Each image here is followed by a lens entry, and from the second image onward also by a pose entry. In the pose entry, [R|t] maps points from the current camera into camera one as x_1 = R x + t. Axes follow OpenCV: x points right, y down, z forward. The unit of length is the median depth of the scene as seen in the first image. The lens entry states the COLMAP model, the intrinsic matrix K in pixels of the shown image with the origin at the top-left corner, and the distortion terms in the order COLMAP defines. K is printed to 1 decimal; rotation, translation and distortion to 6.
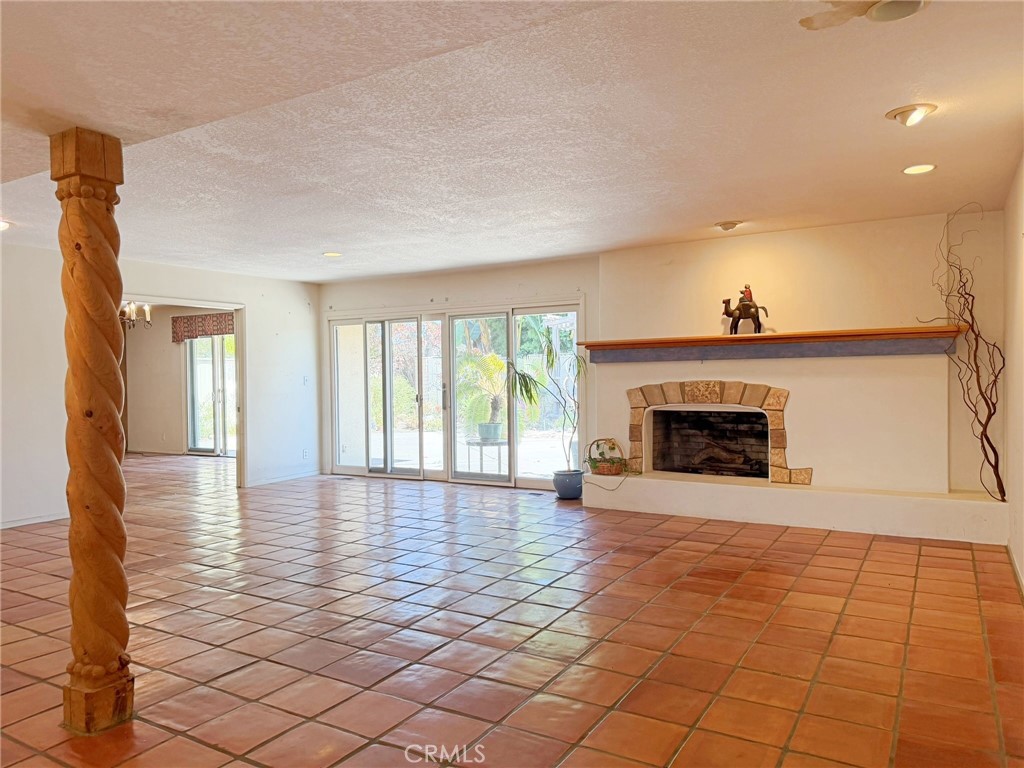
lens RADIAL K [[708.2, 0, 469.4], [0, 708.2, 383.9], [0, 0, 1]] dist [-0.045172, 0.002149]
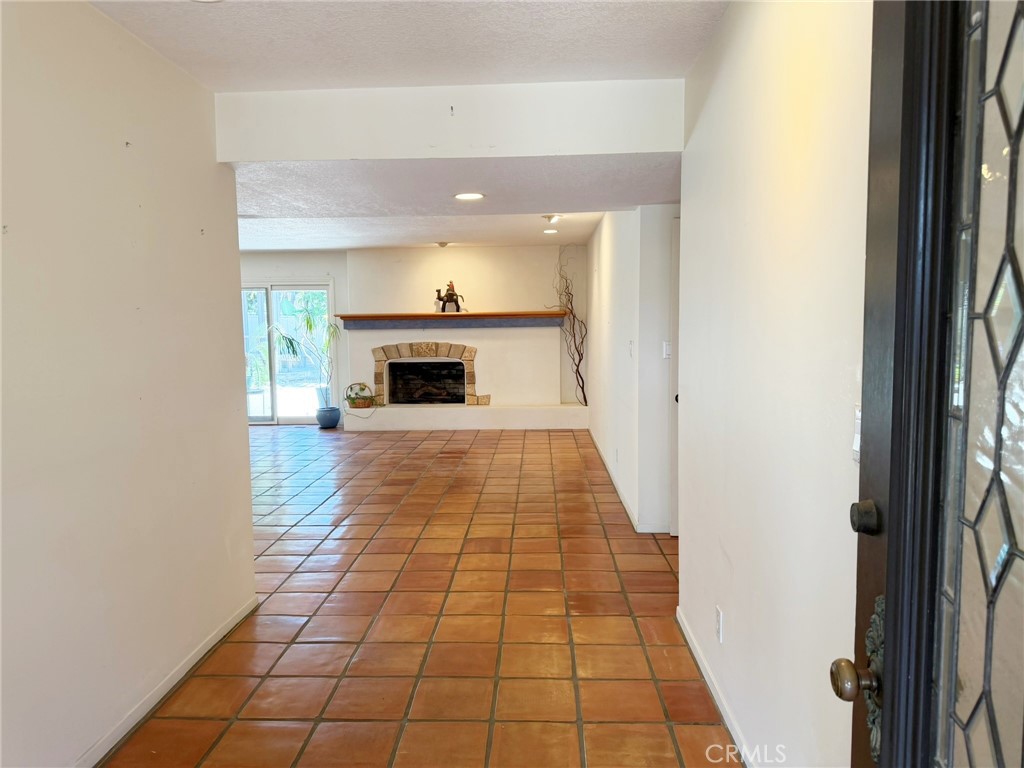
lens RADIAL K [[711.4, 0, 512.0], [0, 711.4, 384.0], [0, 0, 1]] dist [0.185359, 0.000412]
pose [[0.847543, -0.040760, 0.529160, -0.335940], [0.007893, 0.997904, 0.064225, -0.012215], [-0.530669, -0.050256, 0.846088, -0.424287]]
